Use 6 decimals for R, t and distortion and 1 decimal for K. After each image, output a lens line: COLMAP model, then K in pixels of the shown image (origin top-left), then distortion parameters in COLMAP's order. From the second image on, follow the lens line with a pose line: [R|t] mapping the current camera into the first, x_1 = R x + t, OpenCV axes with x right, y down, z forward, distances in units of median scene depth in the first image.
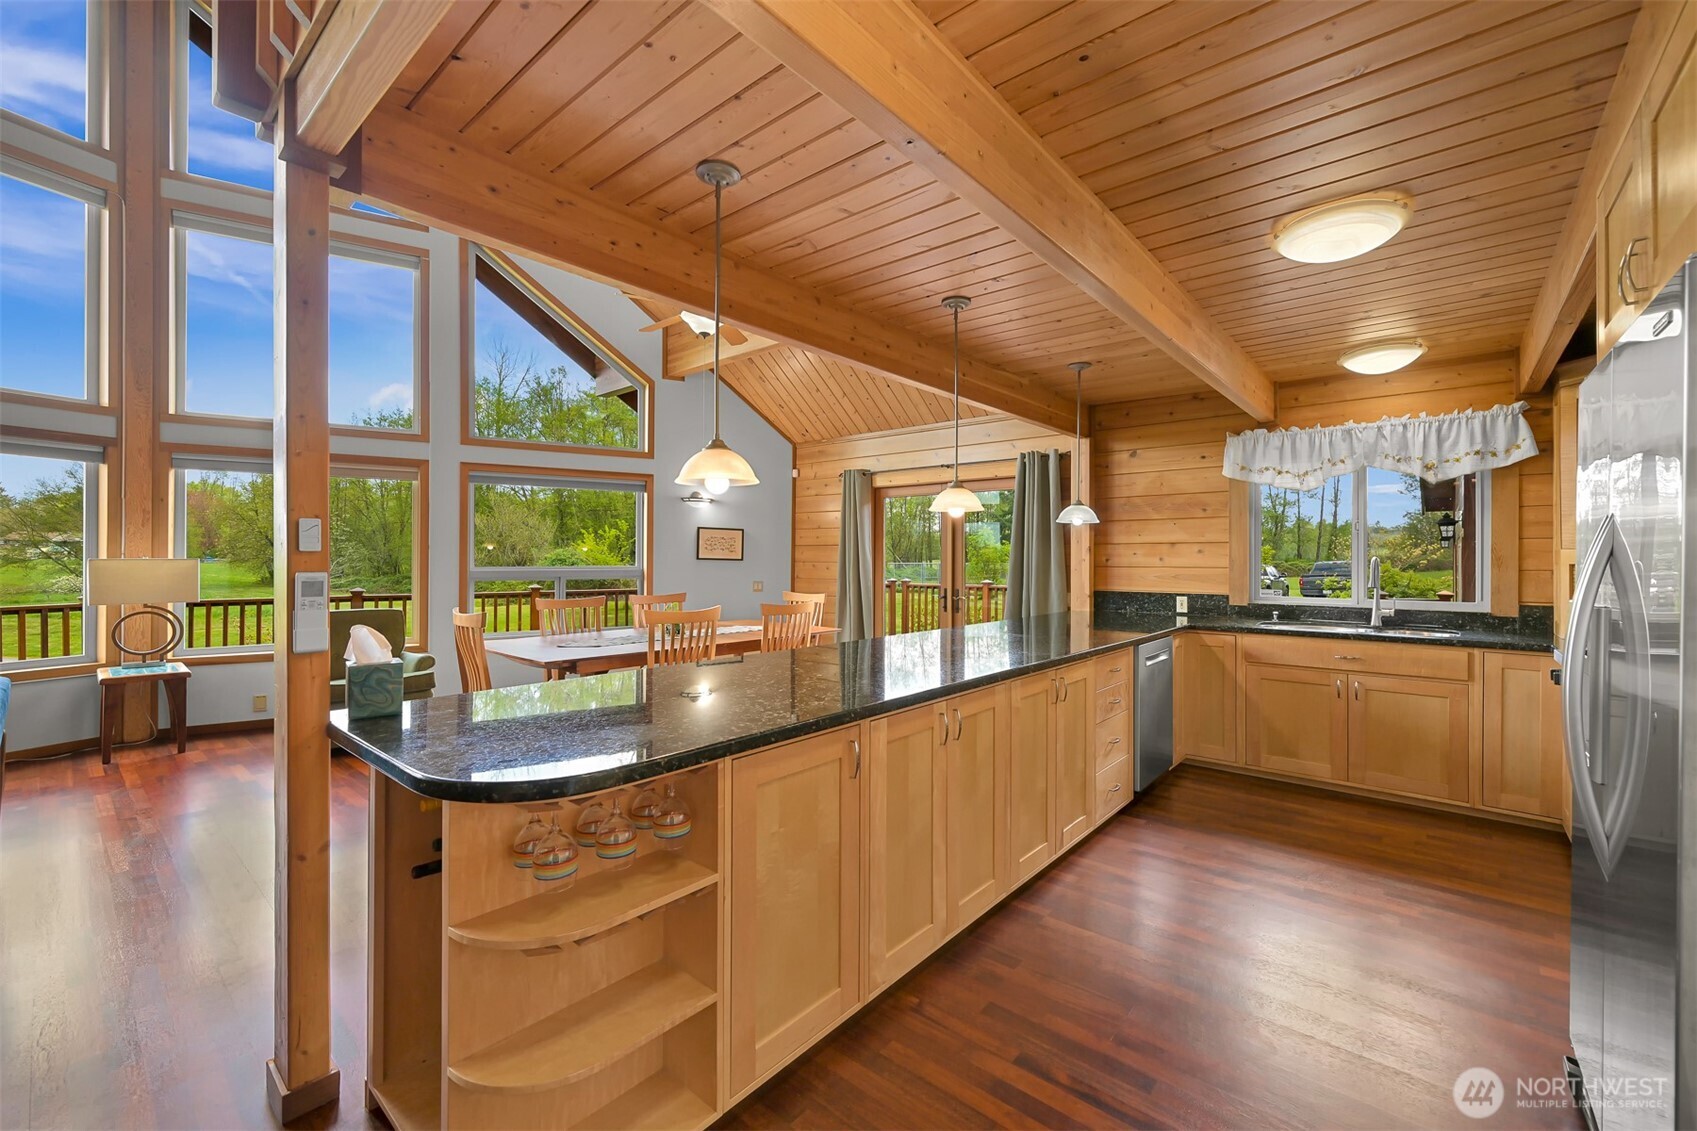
lens RADIAL K [[657.4, 0, 855.9], [0, 657.4, 555.3], [0, 0, 1]] dist [0.000939, 0.000013]
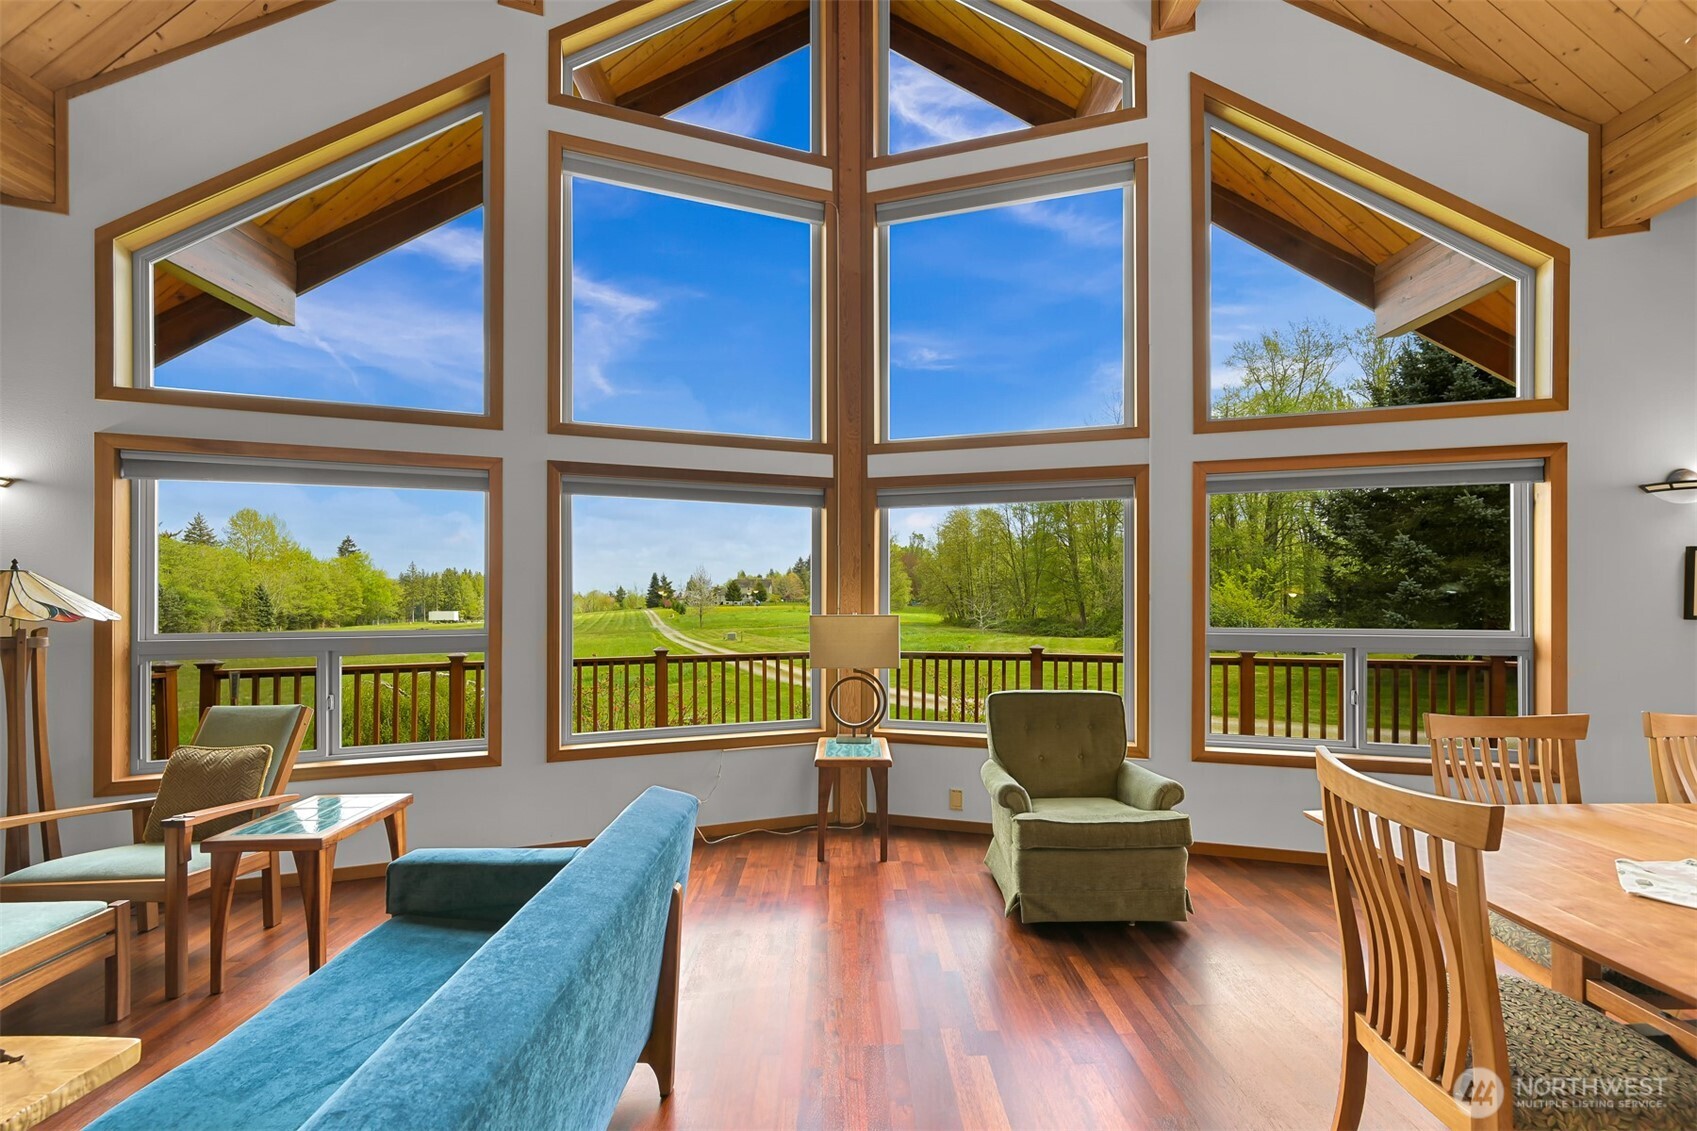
lens RADIAL K [[682.5, 0, 847.1], [0, 682.5, 600.7], [0, 0, 1]] dist [-0.001265, 0.000077]
pose [[0.640449, -0.002437, -0.767997, -0.400464], [0.003987, 0.999992, 0.000151, -0.014135], [0.767990, -0.003159, 0.640454, 0.419967]]
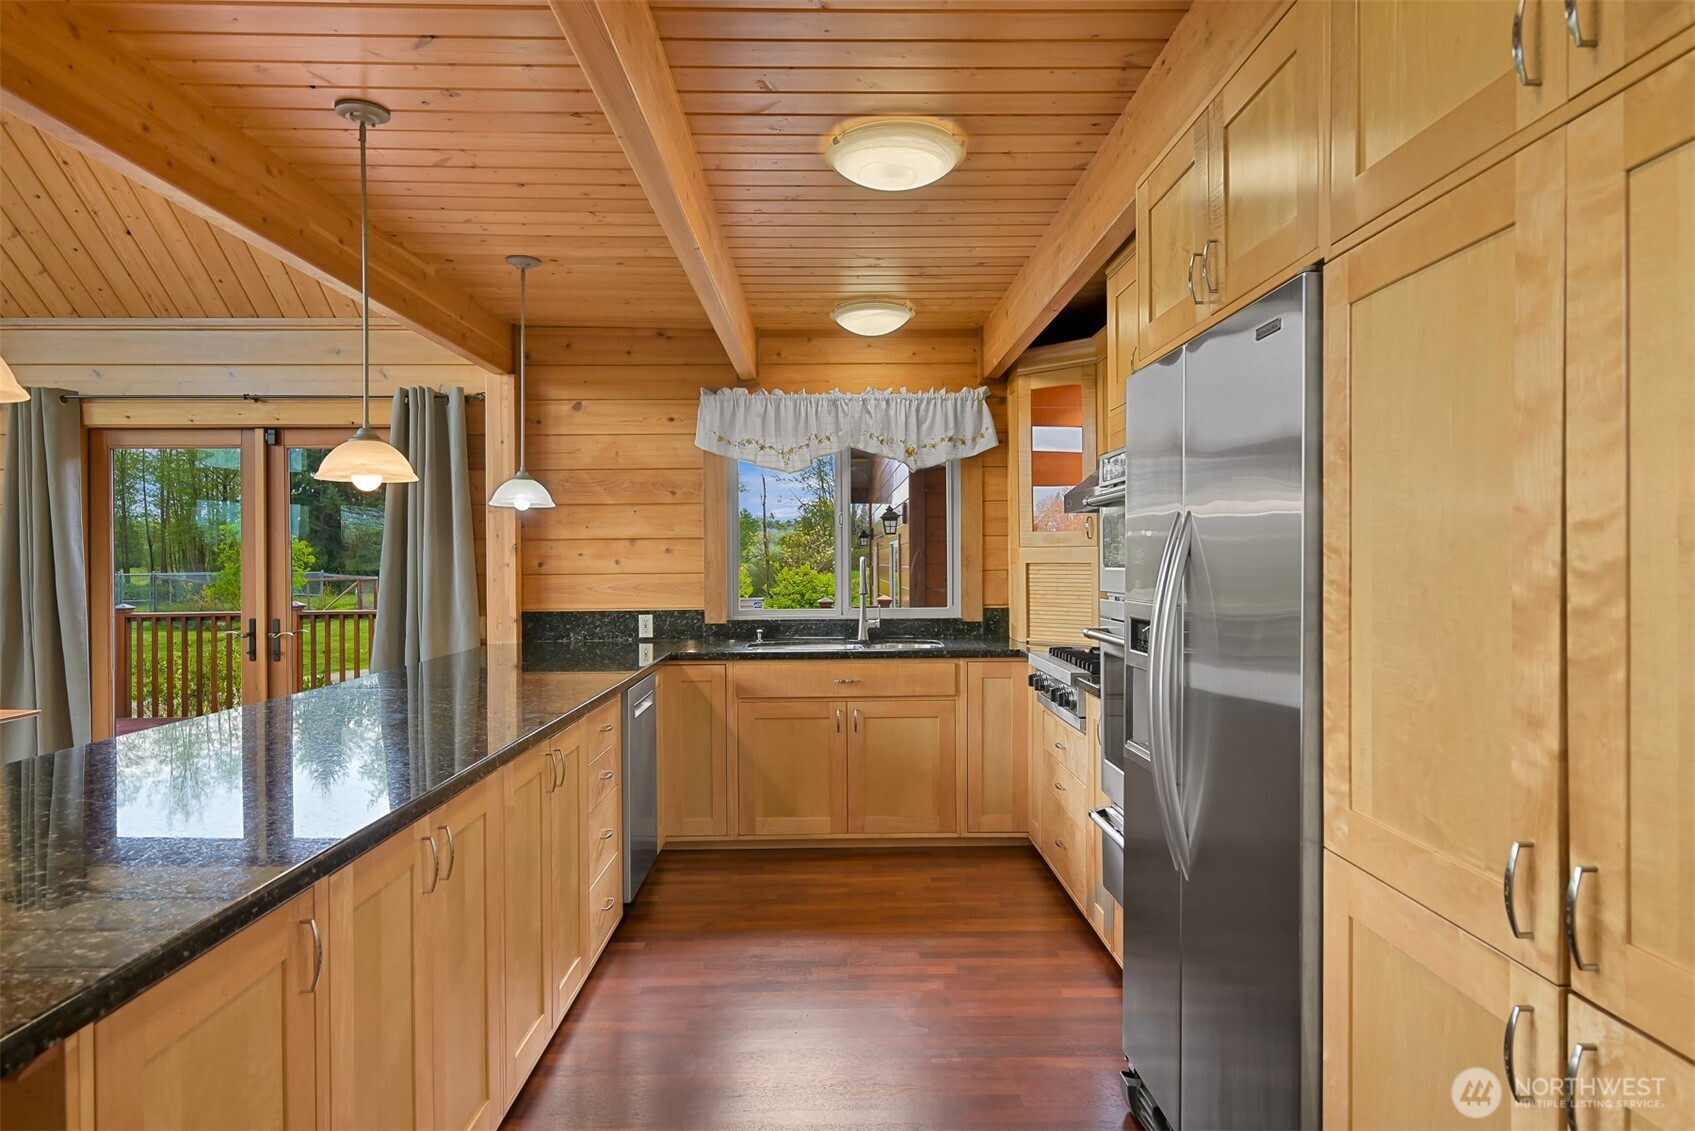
lens RADIAL K [[1021.0, 0, 829.8], [0, 1021.0, 564.2], [0, 0, 1]] dist [-0.000990, -0.000342]
pose [[0.766919, -0.010904, 0.641652, -0.063518], [0.006644, 0.999937, 0.009052, -0.000238], [-0.641710, -0.002679, 0.766943, 0.040496]]
